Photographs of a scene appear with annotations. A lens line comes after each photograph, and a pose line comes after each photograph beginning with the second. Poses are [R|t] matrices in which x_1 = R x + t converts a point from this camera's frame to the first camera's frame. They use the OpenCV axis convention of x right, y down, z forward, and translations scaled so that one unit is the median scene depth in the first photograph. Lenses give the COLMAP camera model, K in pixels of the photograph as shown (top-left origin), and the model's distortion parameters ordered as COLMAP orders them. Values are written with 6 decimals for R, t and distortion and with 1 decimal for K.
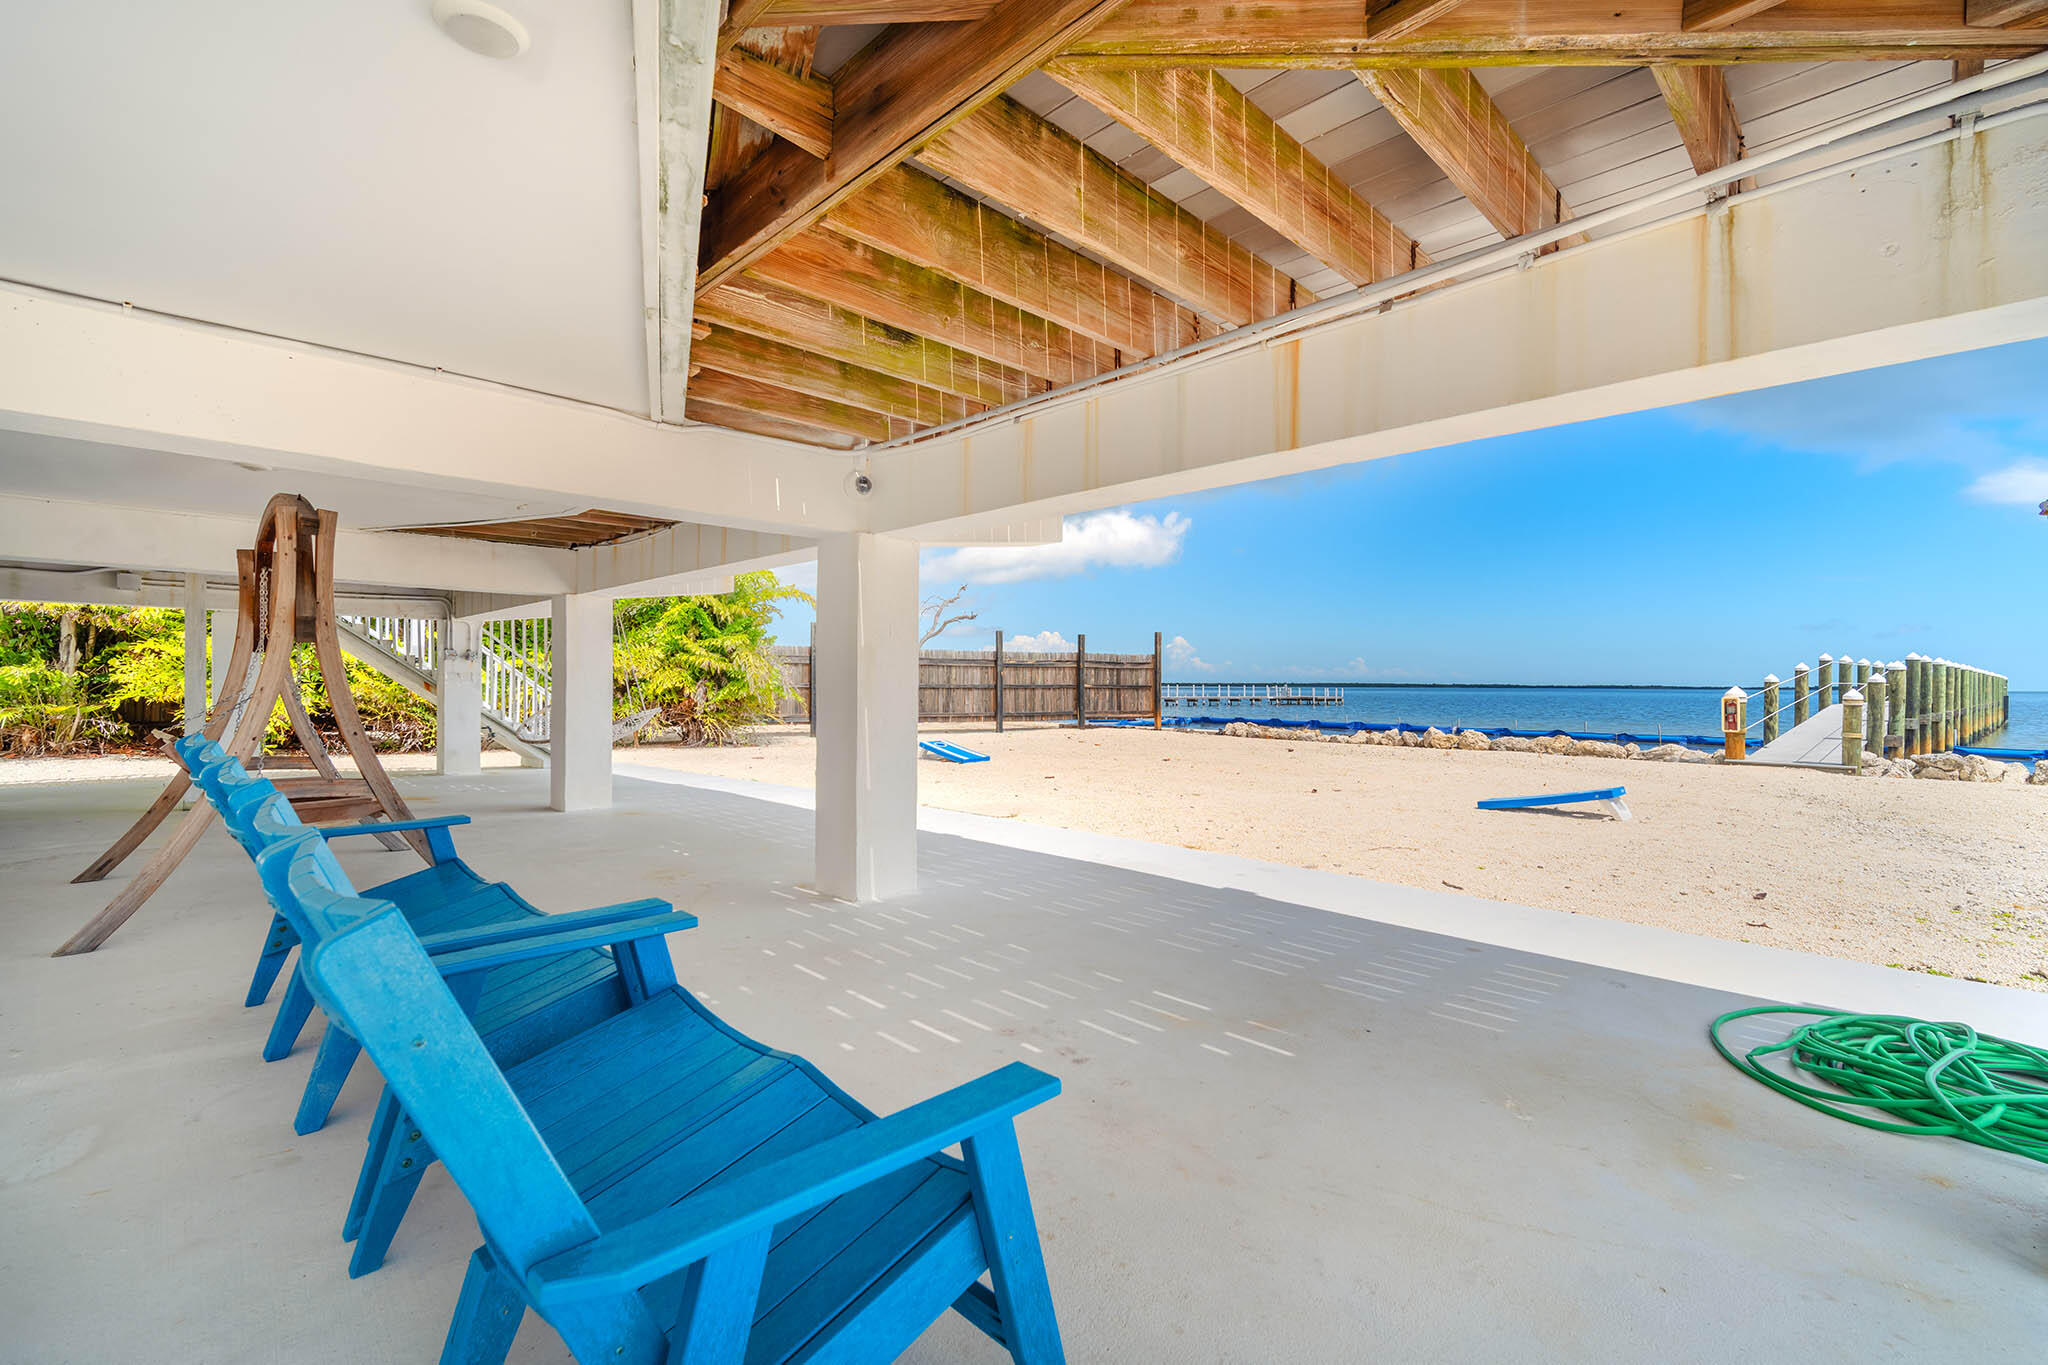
lens RADIAL K [[889.4, 0, 1026.8], [0, 889.4, 683.7], [0, 0, 1]] dist [0.004557, -0.000783]
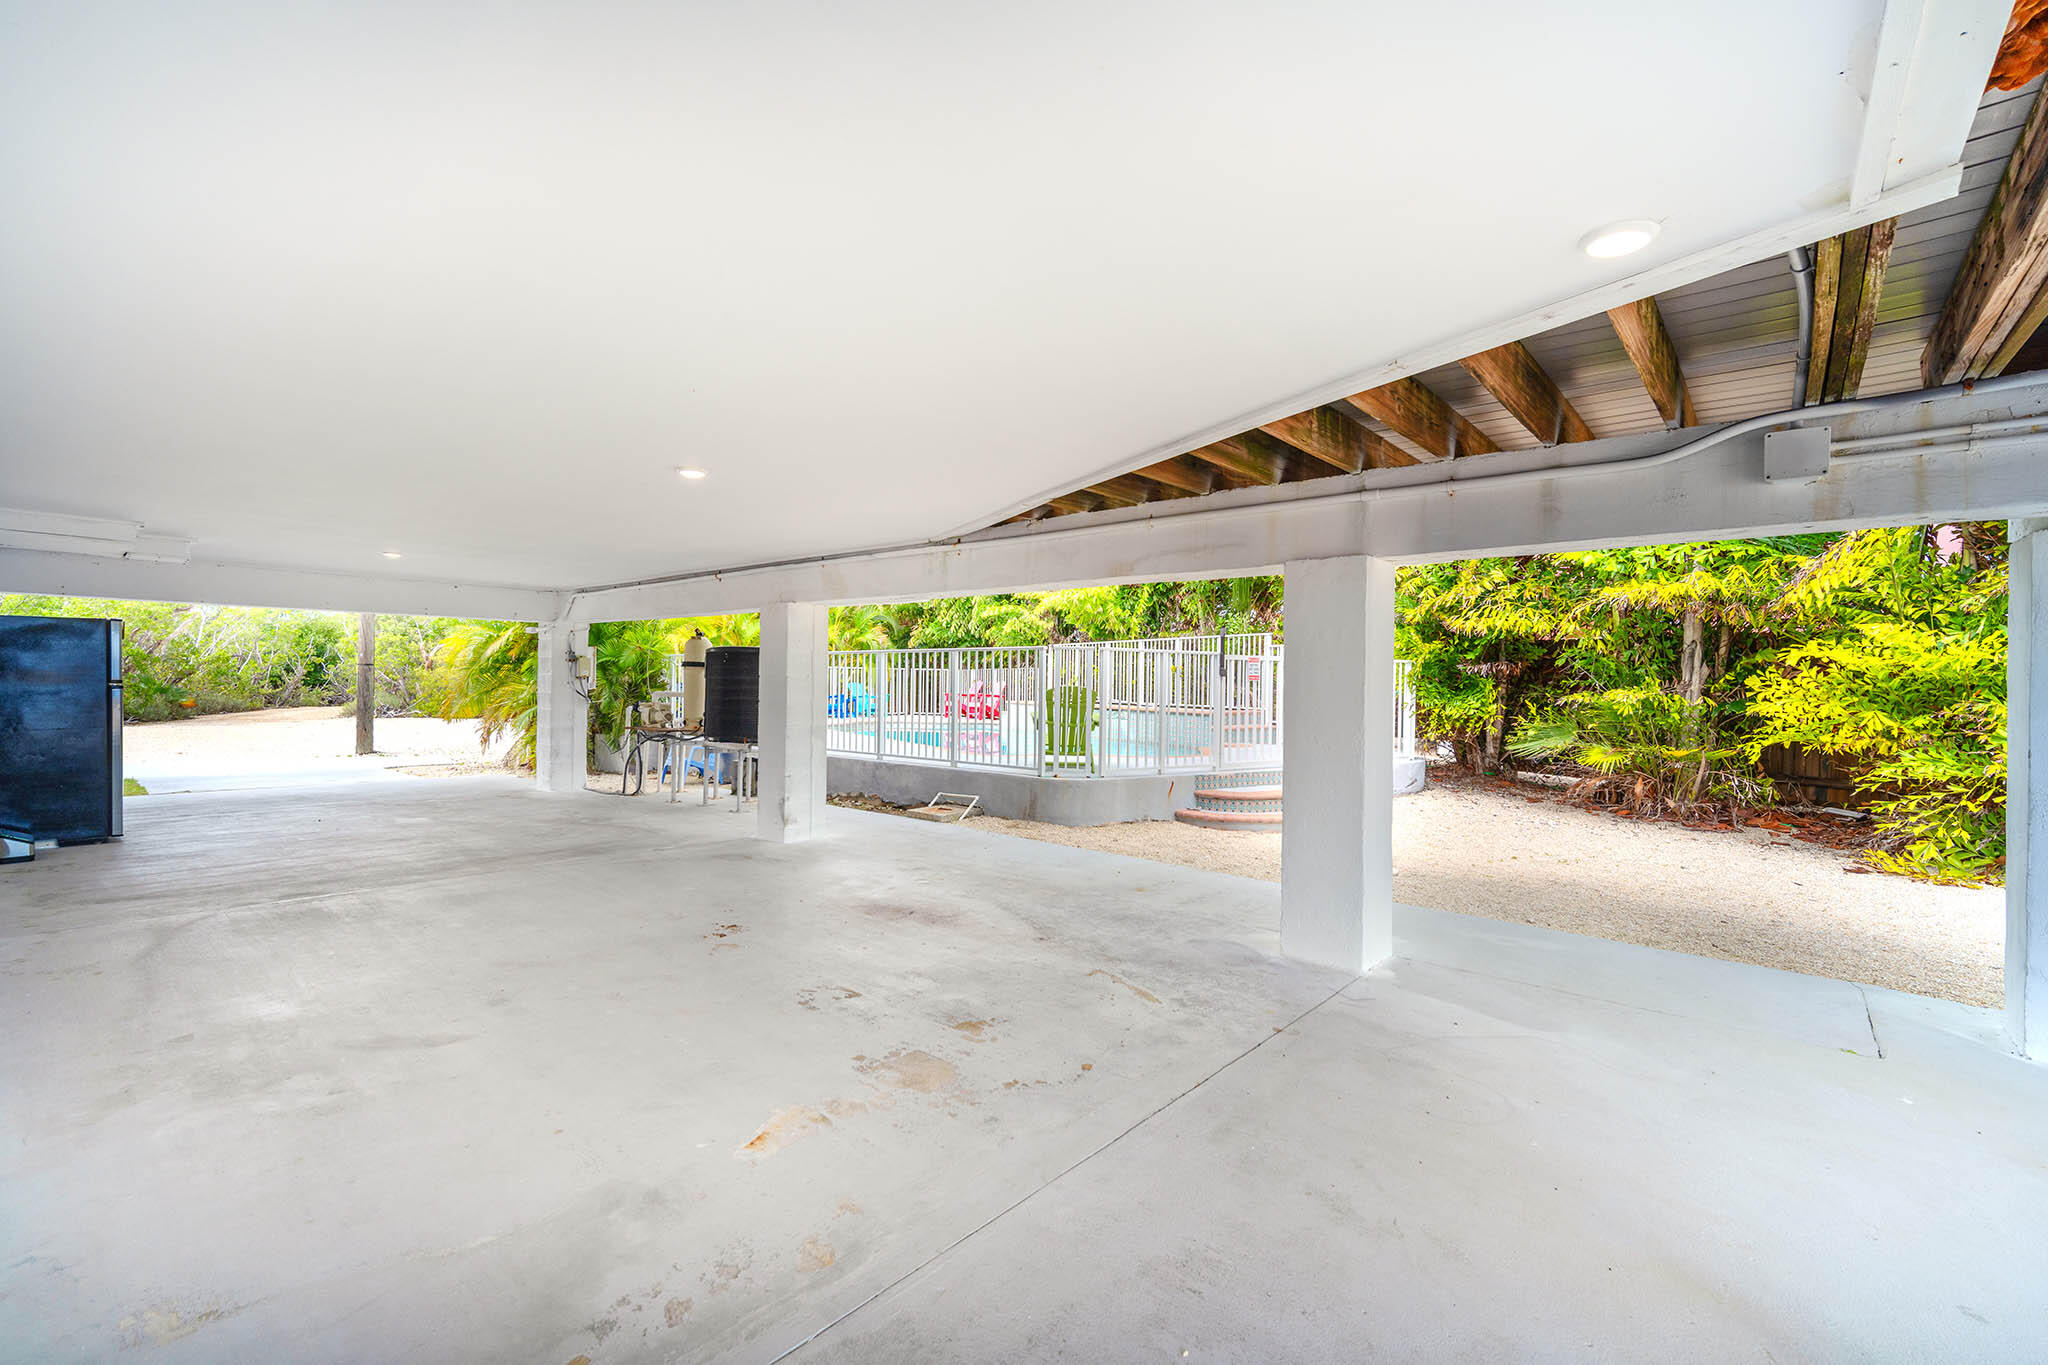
lens RADIAL K [[889.4, 0, 1026.6], [0, 889.4, 688.5], [0, 0, 1]] dist [0.004557, -0.000783]
pose [[0.086373, 0.001801, -0.996261, -0.457570], [-0.015804, 0.999875, 0.000437, -0.012117], [0.996138, 0.015707, 0.086391, 0.451965]]
